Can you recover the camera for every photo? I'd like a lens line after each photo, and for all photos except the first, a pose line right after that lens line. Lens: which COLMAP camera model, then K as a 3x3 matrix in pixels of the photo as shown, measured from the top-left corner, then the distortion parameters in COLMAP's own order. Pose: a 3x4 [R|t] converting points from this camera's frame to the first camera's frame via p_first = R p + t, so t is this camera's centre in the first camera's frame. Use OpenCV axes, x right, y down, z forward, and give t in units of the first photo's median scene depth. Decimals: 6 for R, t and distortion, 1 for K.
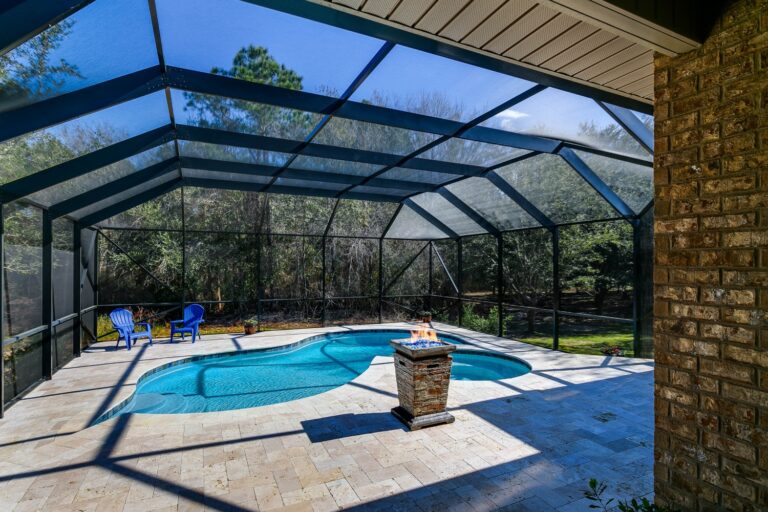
lens RADIAL K [[391.0, 0, 385.0], [0, 391.0, 269.1], [0, 0, 1]] dist [-0.000946, -0.000190]
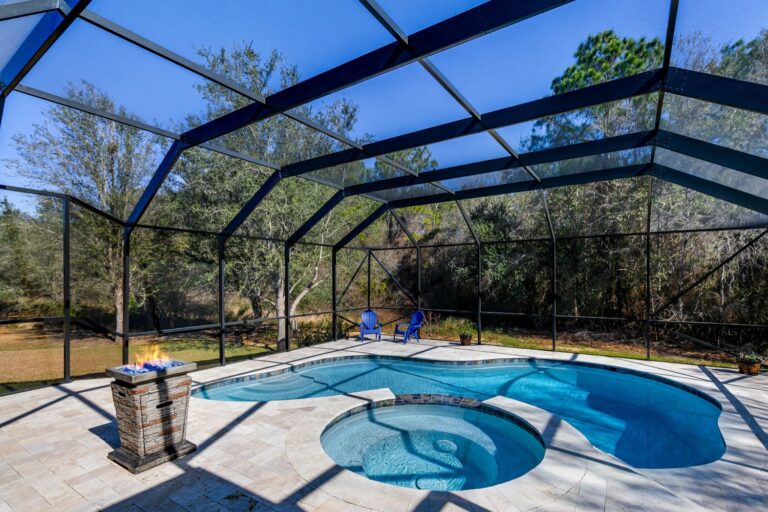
lens RADIAL K [[360.6, 0, 383.2], [0, 360.6, 281.9], [0, 0, 1]] dist [0.018421, 0.000077]
pose [[0.505256, 0.001064, -0.862969, 0.477232], [0.007760, 0.999953, 0.005776, -0.006605], [0.862935, -0.009615, 0.505224, 0.459537]]
